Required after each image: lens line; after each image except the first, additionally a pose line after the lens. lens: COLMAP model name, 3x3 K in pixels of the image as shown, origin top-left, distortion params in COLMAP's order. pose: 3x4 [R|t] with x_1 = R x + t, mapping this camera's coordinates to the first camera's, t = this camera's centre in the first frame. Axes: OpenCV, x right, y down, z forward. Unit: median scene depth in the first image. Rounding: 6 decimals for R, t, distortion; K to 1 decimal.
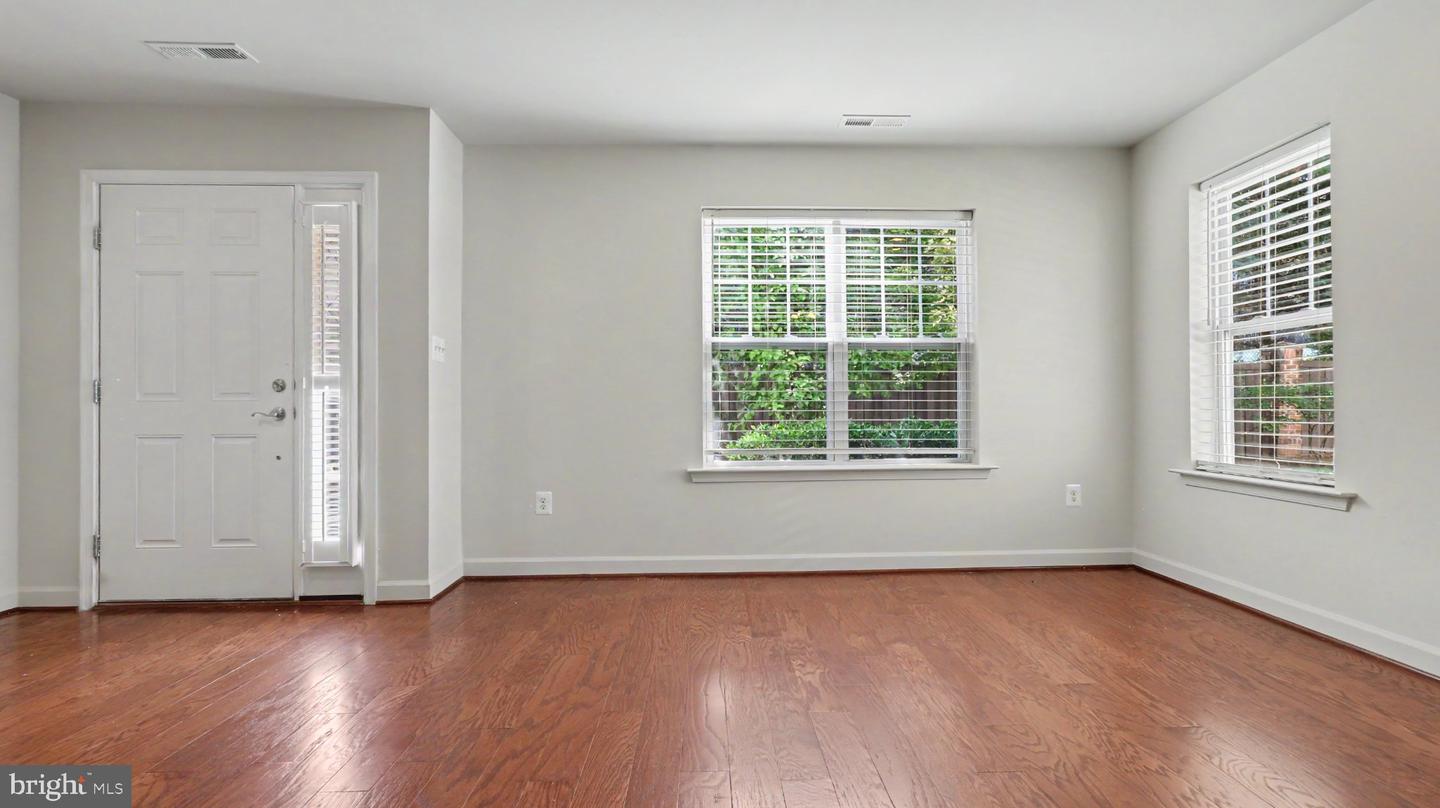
lens RADIAL K [[684.9, 0, 717.8], [0, 684.9, 414.8], [0, 0, 1]] dist [0.035029, 0.002806]
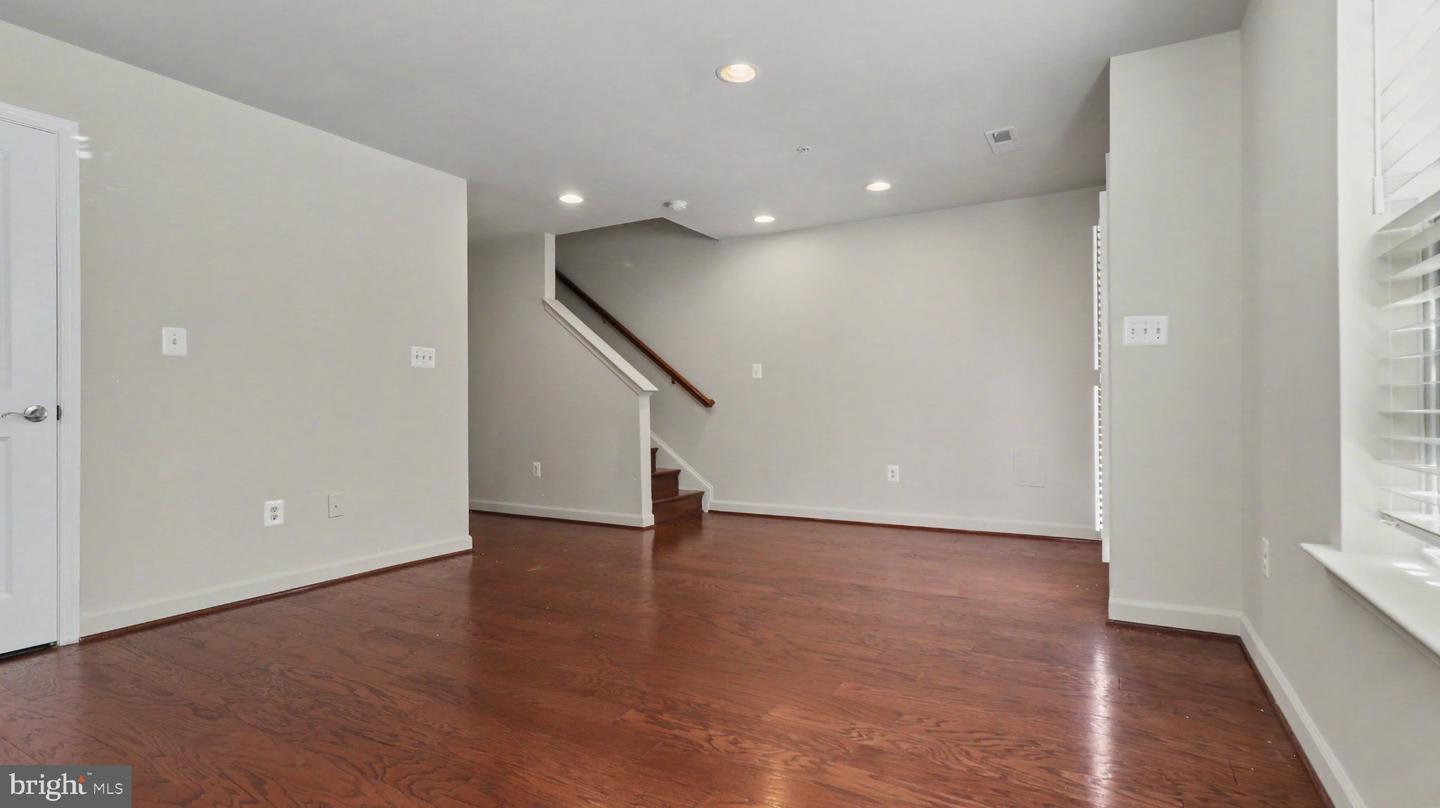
lens RADIAL K [[684.9, 0, 722.6], [0, 684.9, 405.6], [0, 0, 1]] dist [0.035029, 0.002806]
pose [[-0.540934, -0.004116, -0.841055, 0.818371], [0.010427, 0.999878, -0.011599, 0.006015], [0.841000, -0.015044, -0.540826, 1.502885]]
